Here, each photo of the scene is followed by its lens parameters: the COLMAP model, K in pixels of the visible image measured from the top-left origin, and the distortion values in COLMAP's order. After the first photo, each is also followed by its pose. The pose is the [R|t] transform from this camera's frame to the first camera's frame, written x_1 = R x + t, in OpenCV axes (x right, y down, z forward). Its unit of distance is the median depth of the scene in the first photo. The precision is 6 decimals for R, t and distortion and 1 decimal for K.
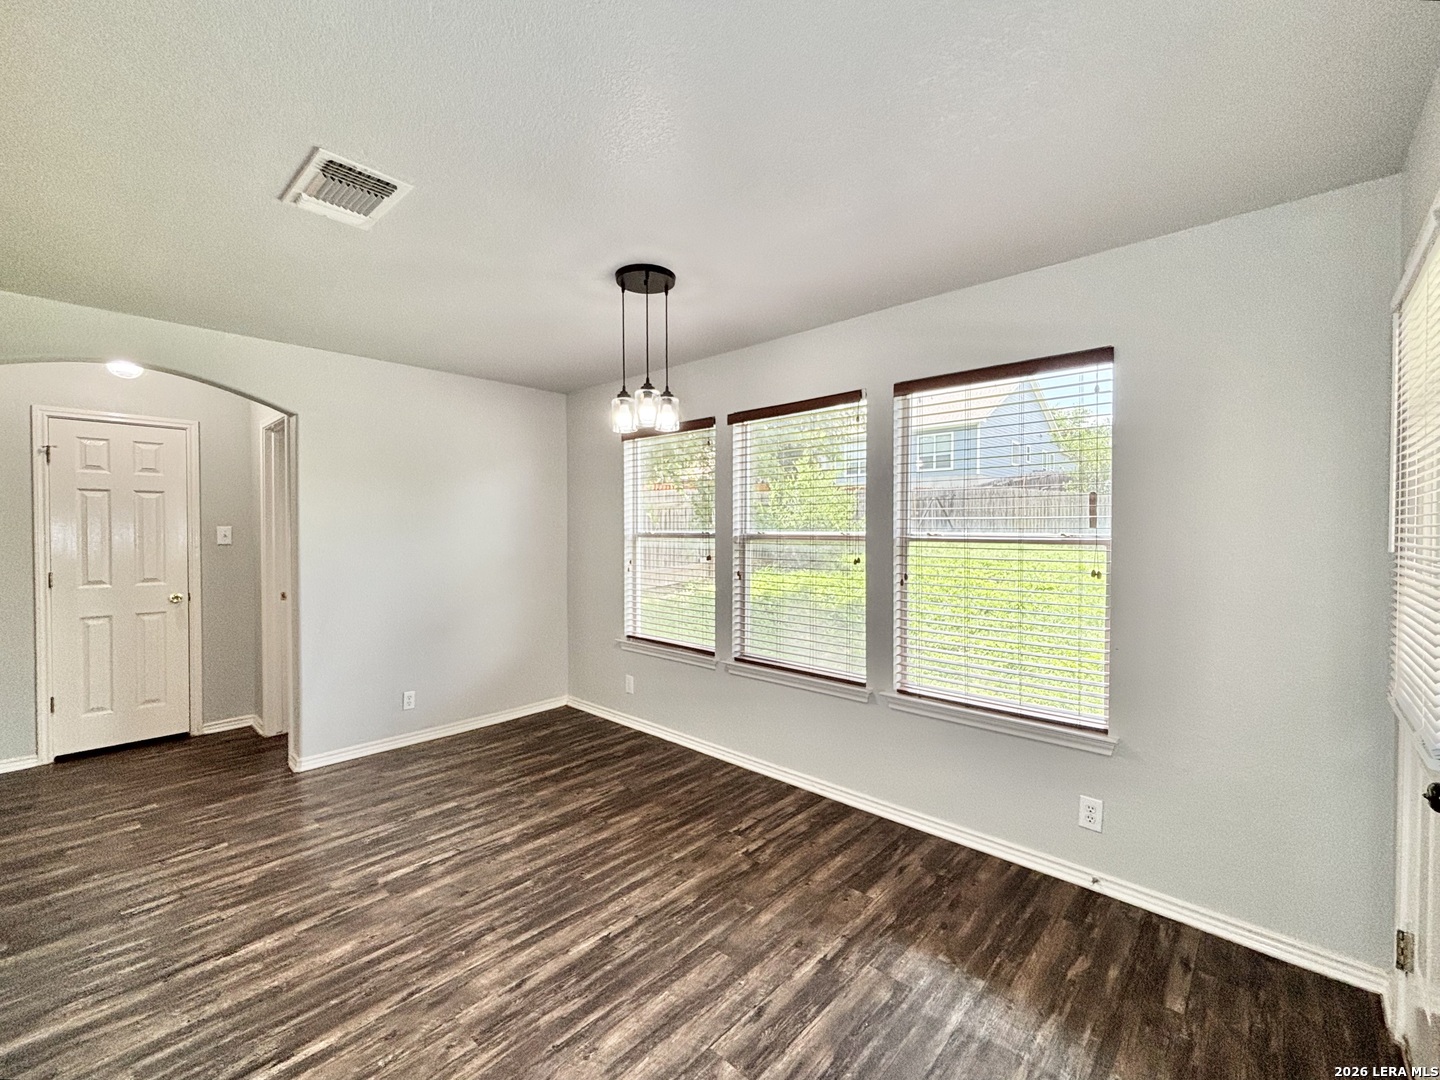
lens RADIAL K [[615.1, 0, 720.0], [0, 615.1, 540.0], [0, 0, 1]] dist [-0.001603, 0.012415]
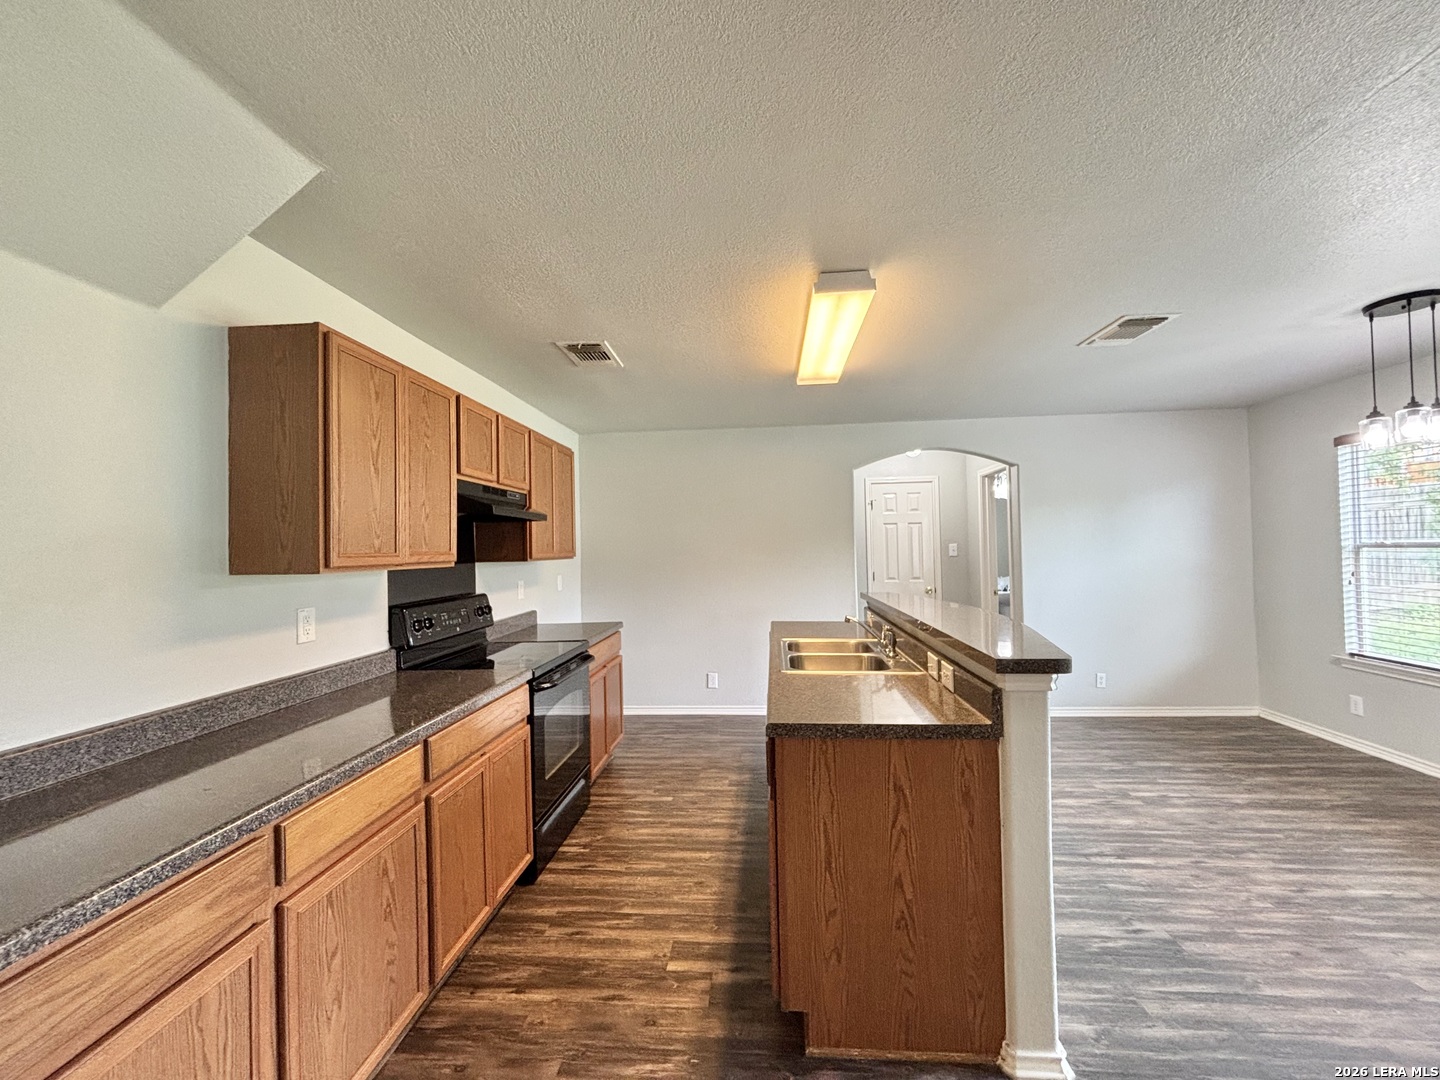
lens RADIAL K [[577.1, 0, 716.6], [0, 577.1, 537.7], [0, 0, 1]] dist [0.002005, -0.002357]
pose [[0.609164, -0.025477, -0.792635, -0.059684], [0.004498, 0.999579, -0.028671, 0.001457], [0.793032, 0.013900, 0.609022, -0.477951]]
